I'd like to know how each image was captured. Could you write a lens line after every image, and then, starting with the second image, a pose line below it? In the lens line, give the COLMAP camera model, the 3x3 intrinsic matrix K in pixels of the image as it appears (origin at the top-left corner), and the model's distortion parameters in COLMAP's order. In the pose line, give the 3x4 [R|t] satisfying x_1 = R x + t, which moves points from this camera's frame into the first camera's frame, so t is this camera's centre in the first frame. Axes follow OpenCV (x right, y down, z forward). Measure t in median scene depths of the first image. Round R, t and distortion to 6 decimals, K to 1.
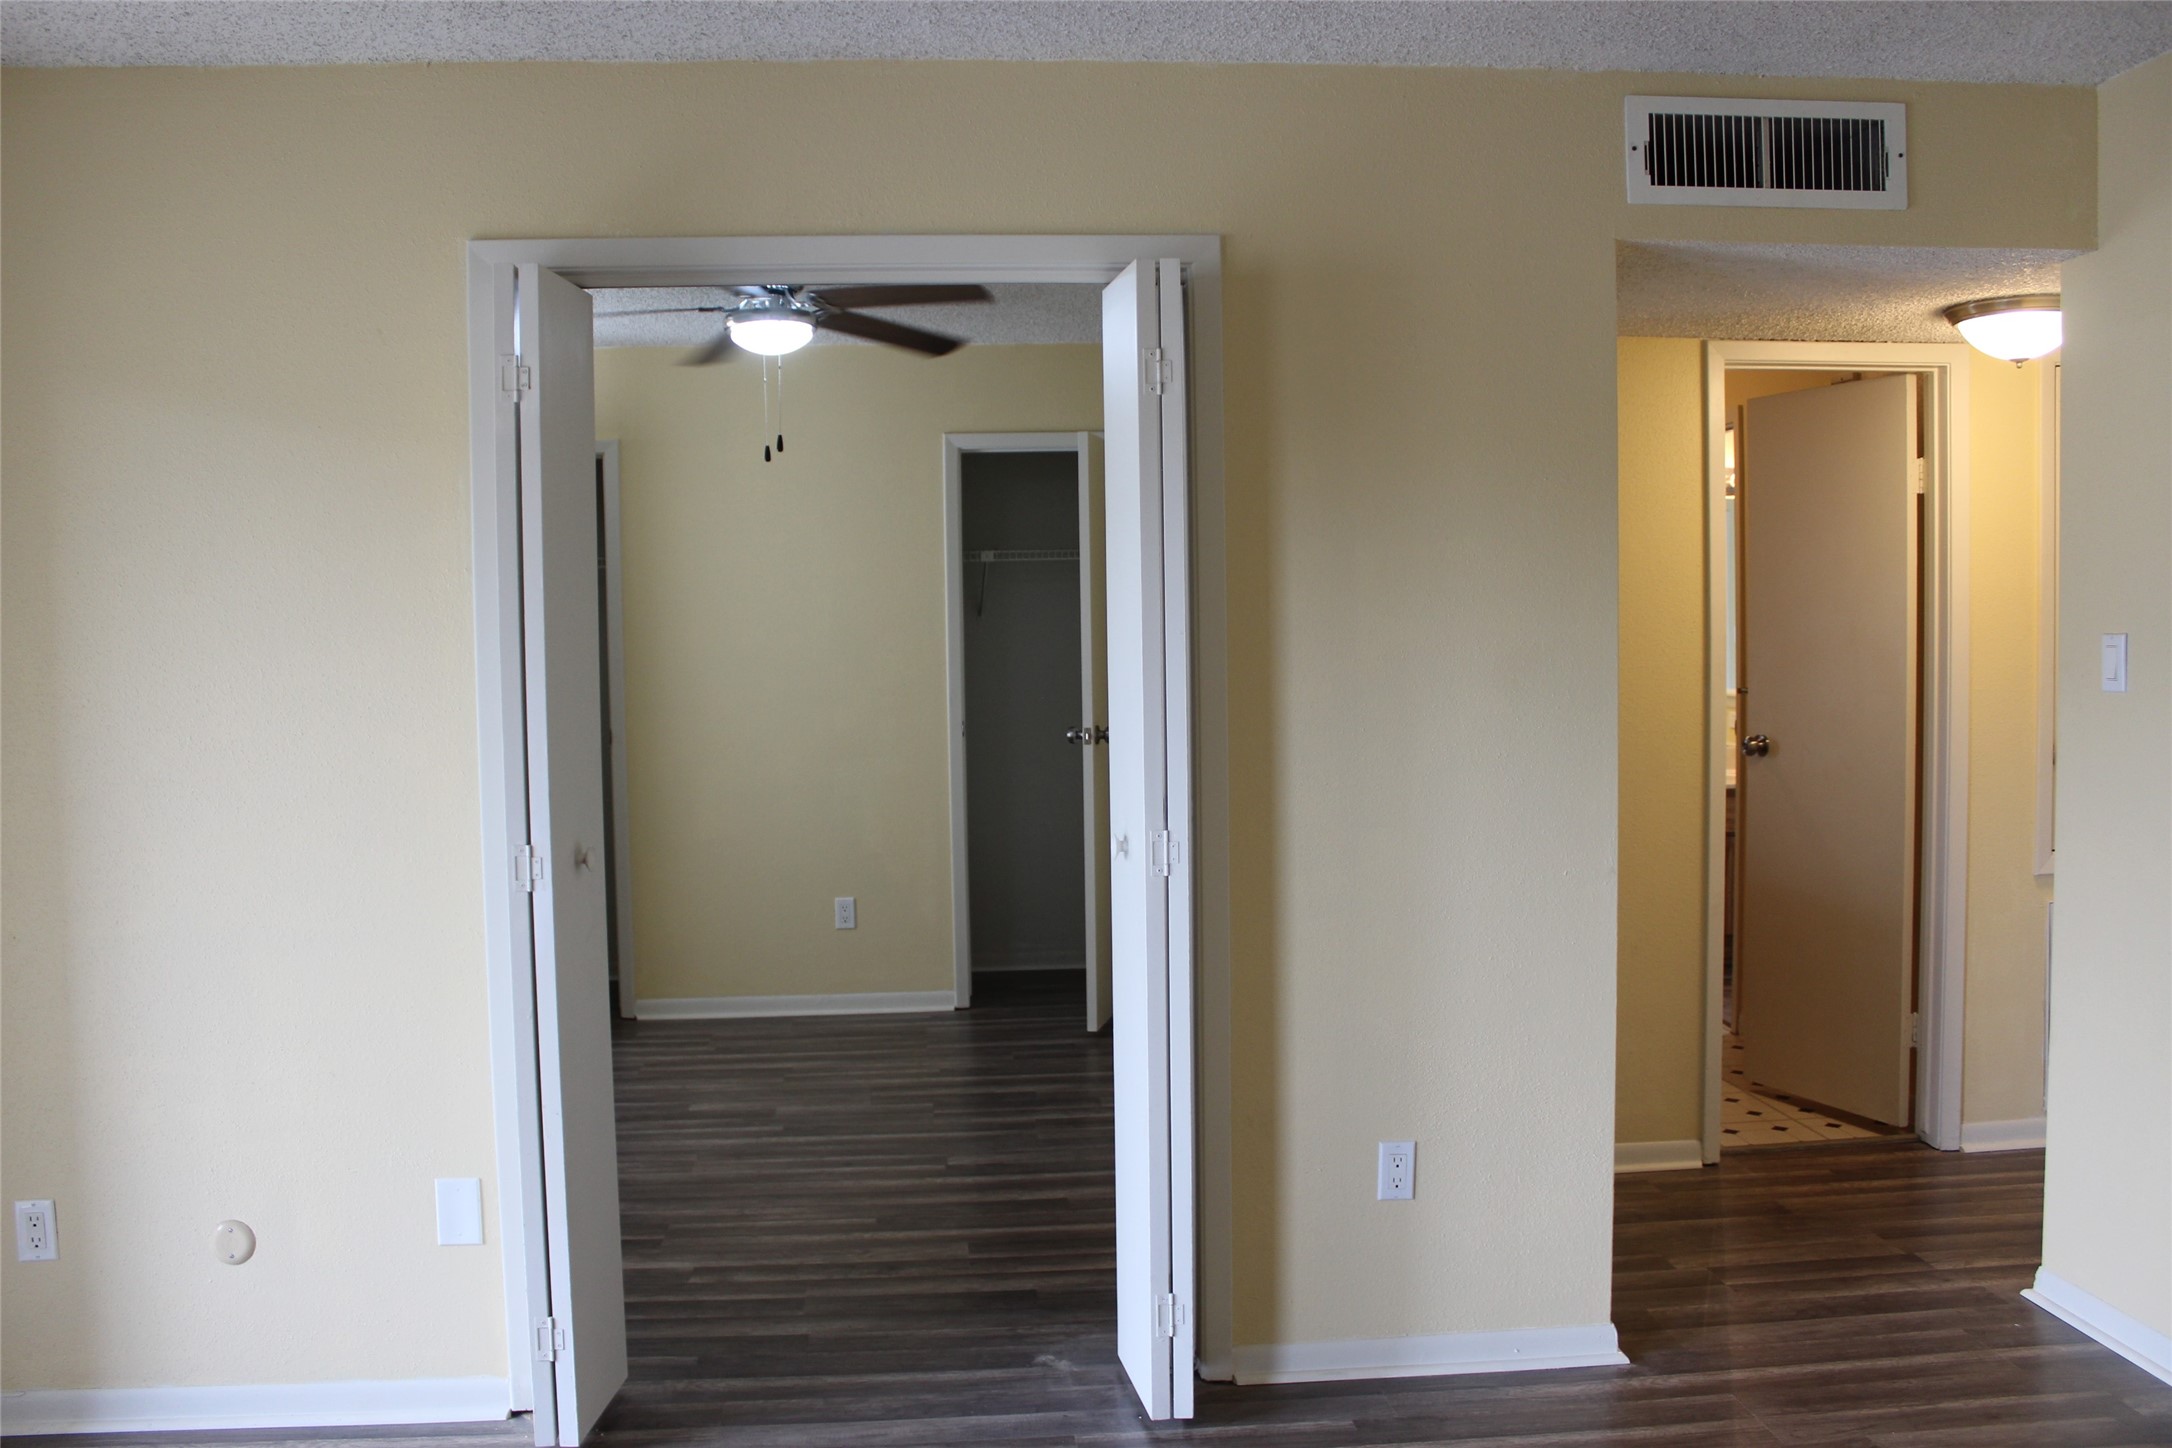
lens RADIAL K [[1724.2, 0, 1040.1], [0, 1724.2, 725.7], [0, 0, 1]] dist [-0.115866, 0.071338]
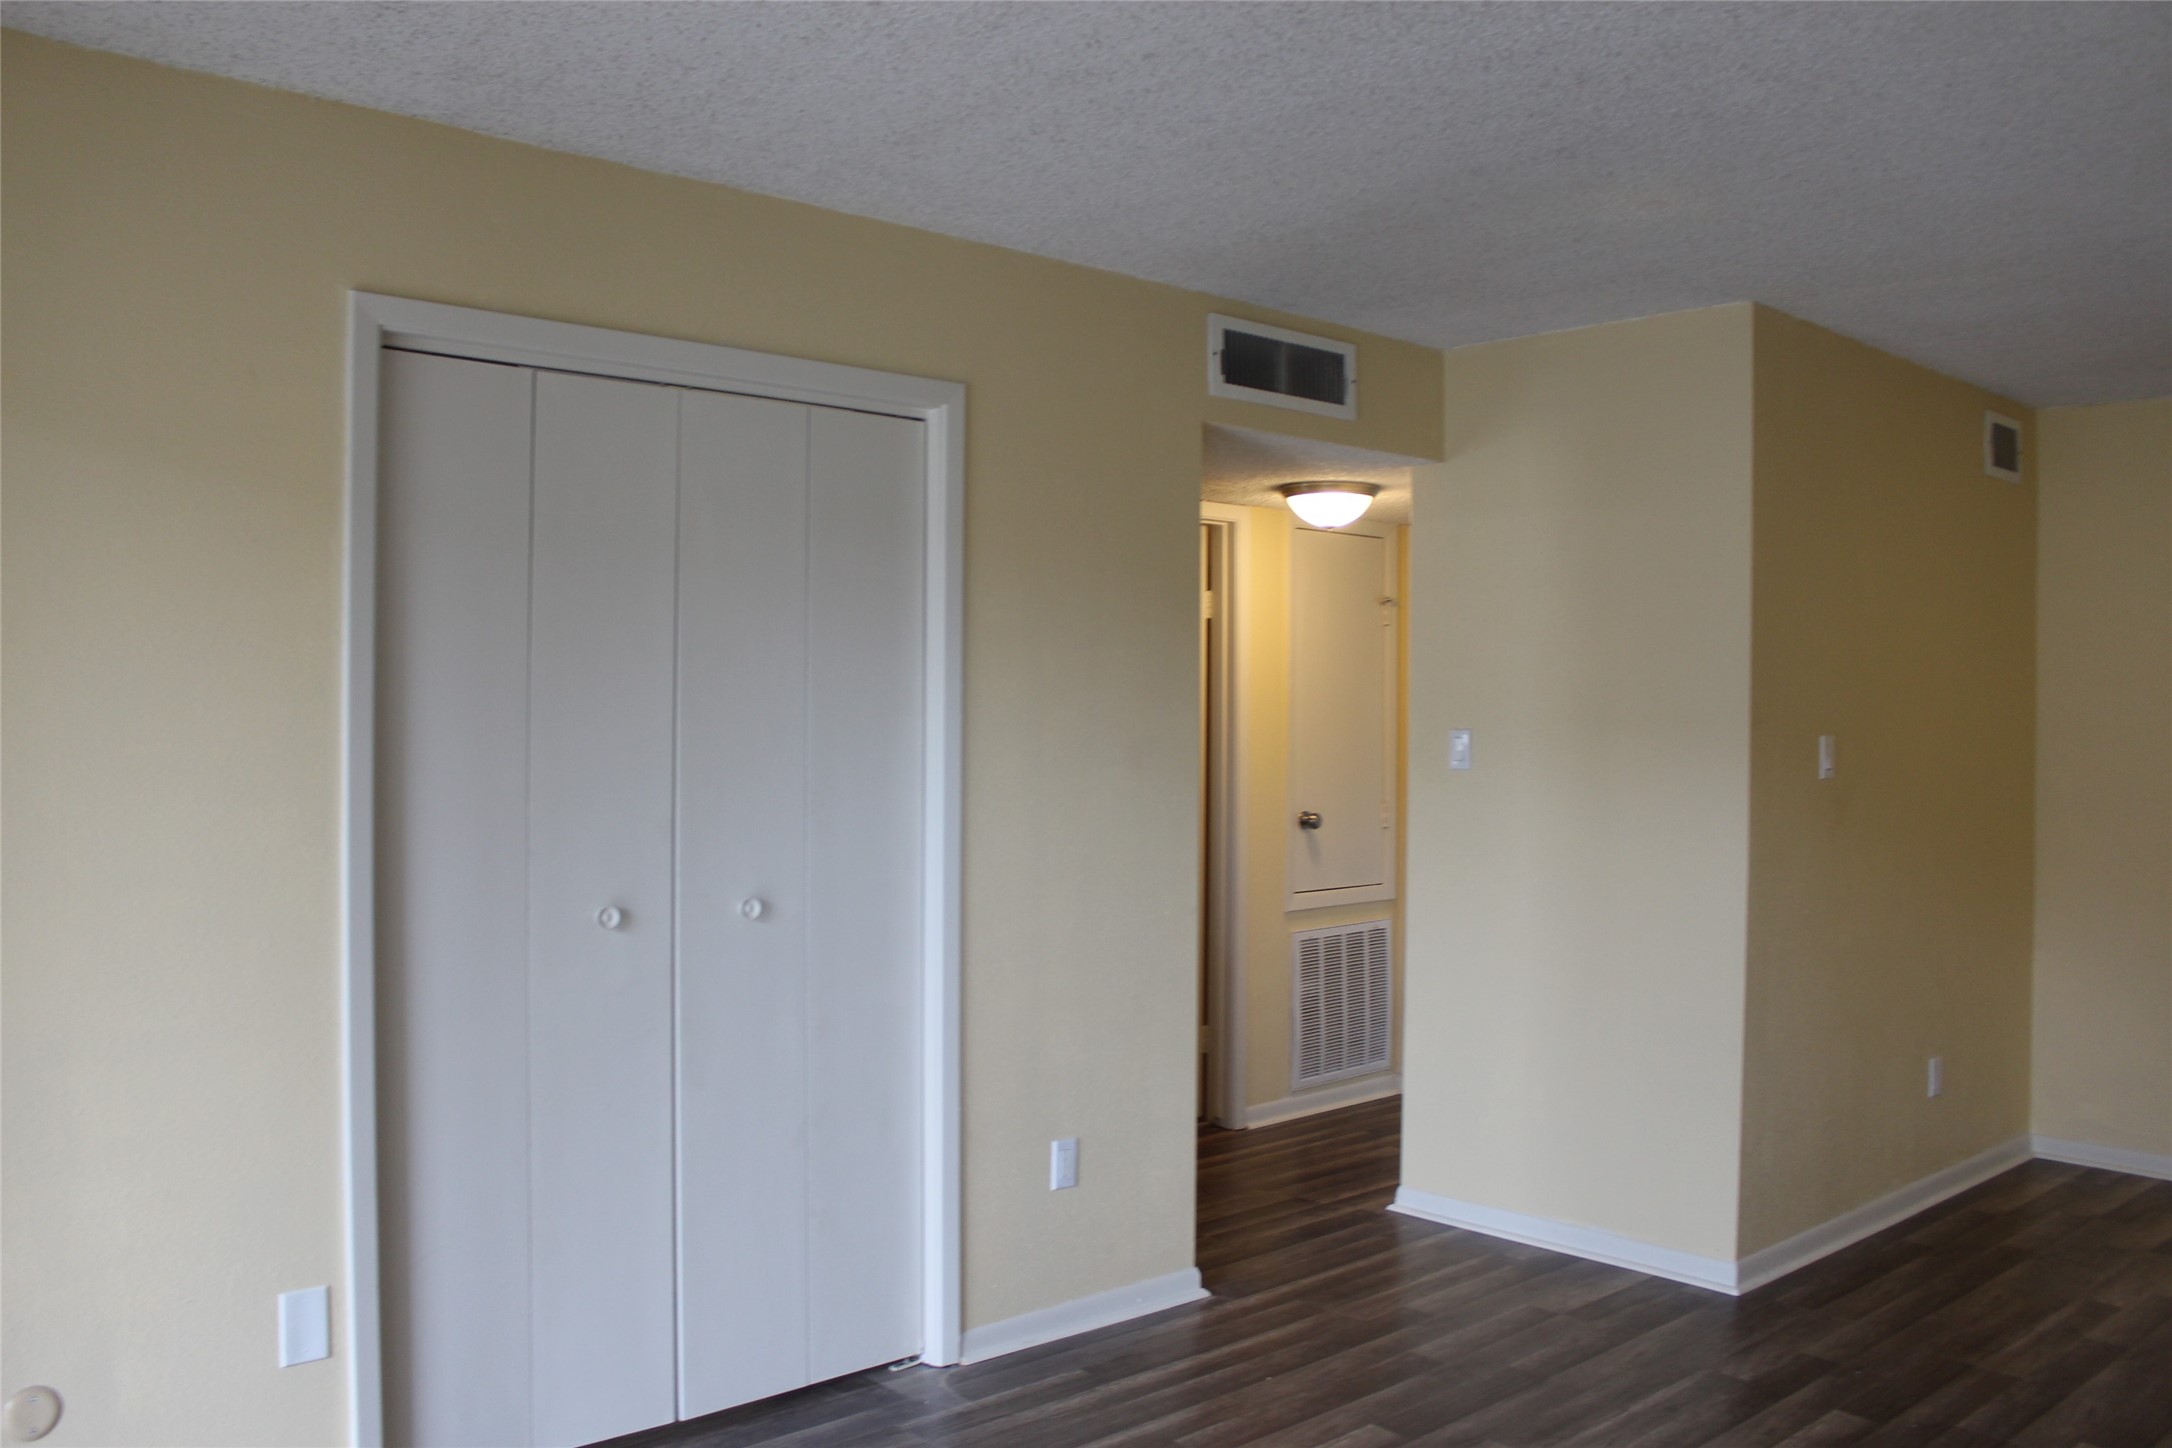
lens RADIAL K [[1724.2, 0, 1040.1], [0, 1724.2, 725.7], [0, 0, 1]] dist [-0.115866, 0.071338]
pose [[0.811859, 0.017716, 0.583584, -0.511804], [0.013257, 0.998722, -0.048762, 0.009613], [-0.583703, 0.047325, 0.810587, 0.010303]]
